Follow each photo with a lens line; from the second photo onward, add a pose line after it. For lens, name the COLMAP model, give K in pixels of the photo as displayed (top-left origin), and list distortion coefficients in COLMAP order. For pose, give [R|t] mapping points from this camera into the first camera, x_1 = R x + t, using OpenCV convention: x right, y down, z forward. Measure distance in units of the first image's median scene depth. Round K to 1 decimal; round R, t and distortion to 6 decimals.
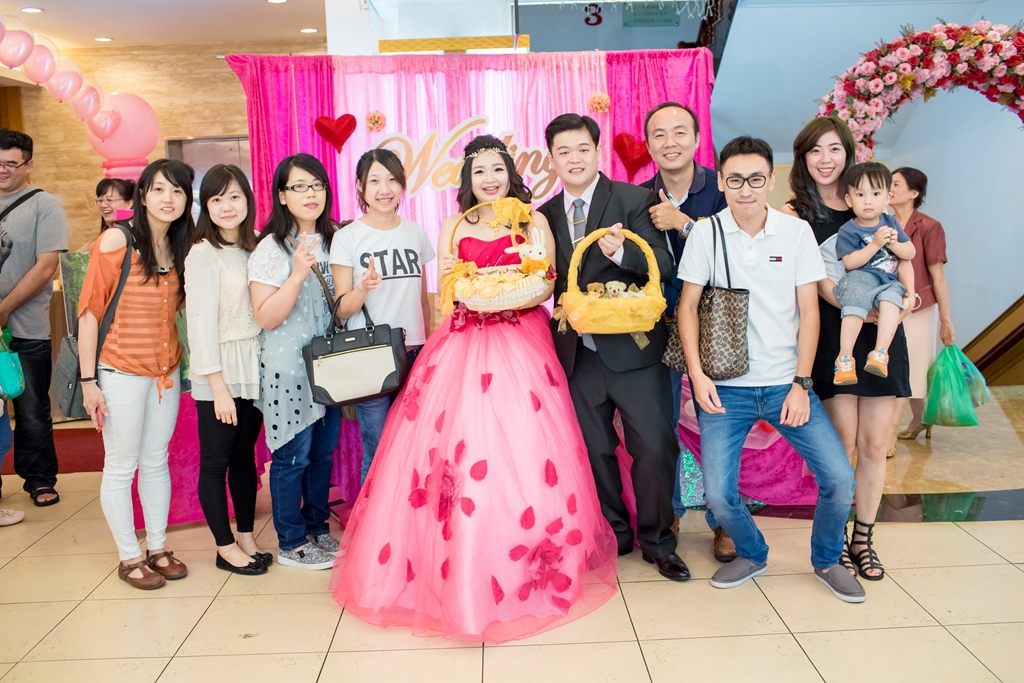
lens RADIAL K [[1017.9, 0, 518.6], [0, 1017.9, 338.7], [0, 0, 1]] dist [-0.035634, 0.000000]
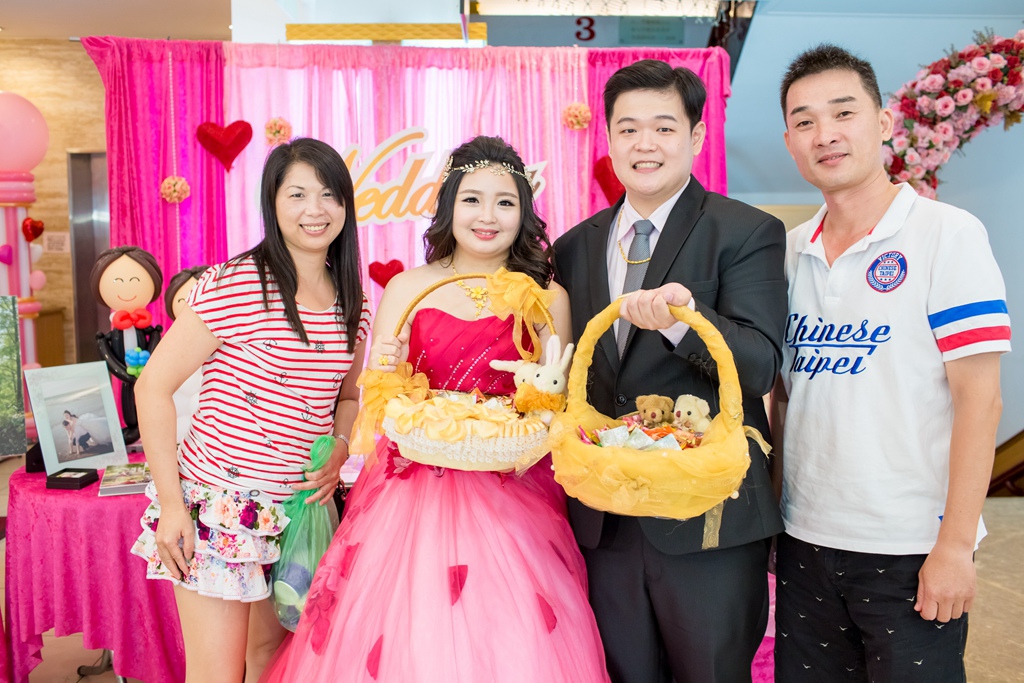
lens RADIAL K [[1017.9, 0, 513.1], [0, 1017.9, 338.6], [0, 0, 1]] dist [-0.035634, 0.000000]
pose [[0.999449, 0.033180, 0.001192, 0.037071], [-0.033125, 0.998951, -0.031607, -0.042762], [-0.002240, 0.031550, 0.999500, 0.255250]]
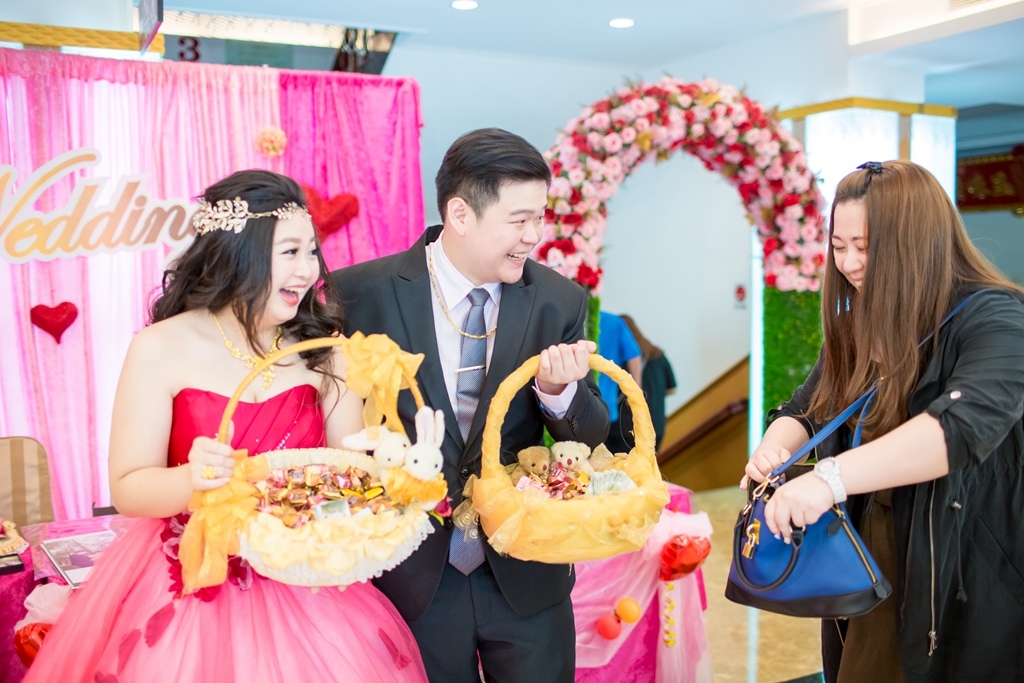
lens RADIAL K [[1017.9, 0, 525.2], [0, 1017.9, 330.7], [0, 0, 1]] dist [-0.035634, 0.000000]
pose [[0.900837, -0.010427, 0.434032, -0.066464], [0.042759, 0.996982, -0.064796, -0.049857], [-0.432046, 0.076930, 0.898564, 0.308090]]
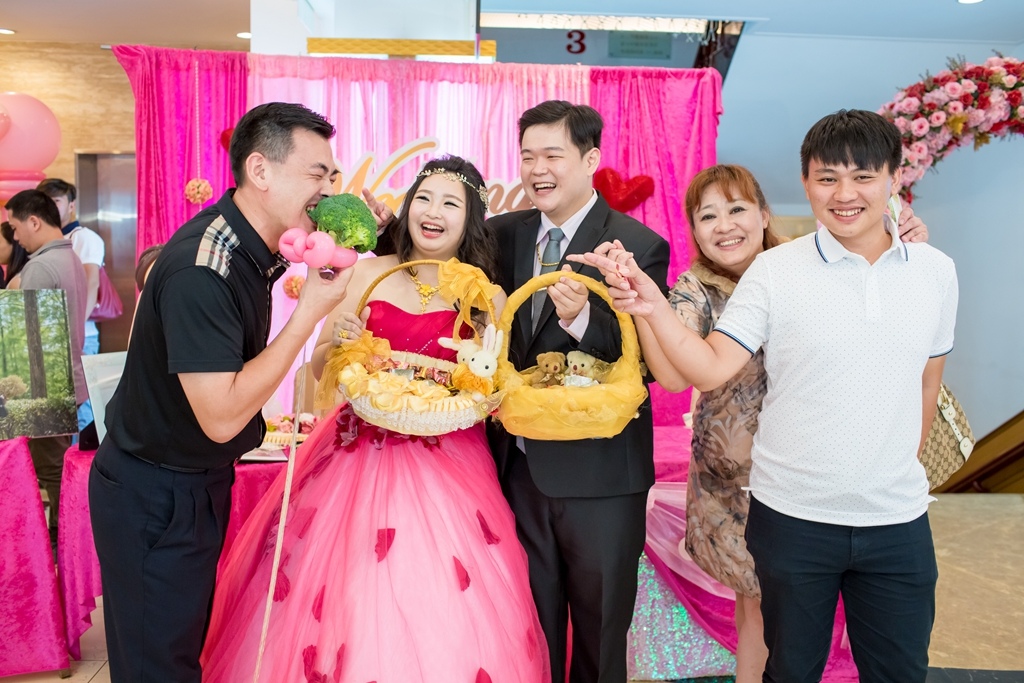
lens RADIAL K [[1017.9, 0, 517.1], [0, 1017.9, 338.8], [0, 0, 1]] dist [-0.035634, 0.000000]
pose [[0.998488, 0.047234, 0.028102, 0.015933], [-0.046133, 0.998189, -0.038616, -0.034051], [-0.029876, 0.037262, 0.998859, 0.206020]]
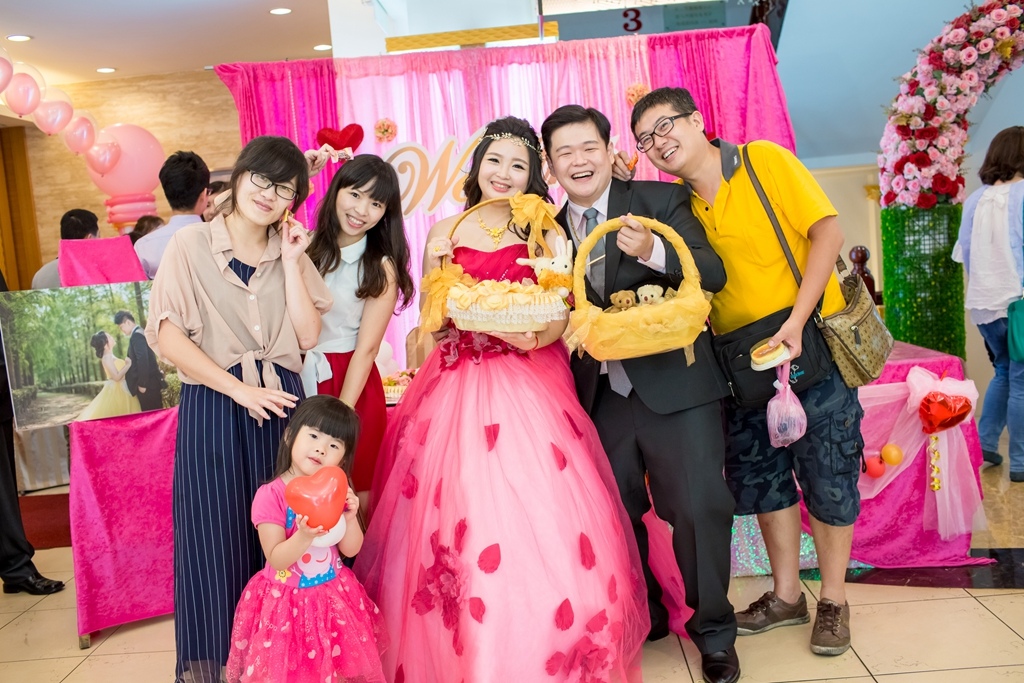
lens RADIAL K [[1017.9, 0, 510.1], [0, 1017.9, 338.1], [0, 0, 1]] dist [-0.035634, 0.000000]
pose [[0.997166, -0.044419, -0.060717, 0.011082], [0.042380, 0.998507, -0.034471, -0.000970], [0.062158, 0.031800, 0.997560, 0.140920]]
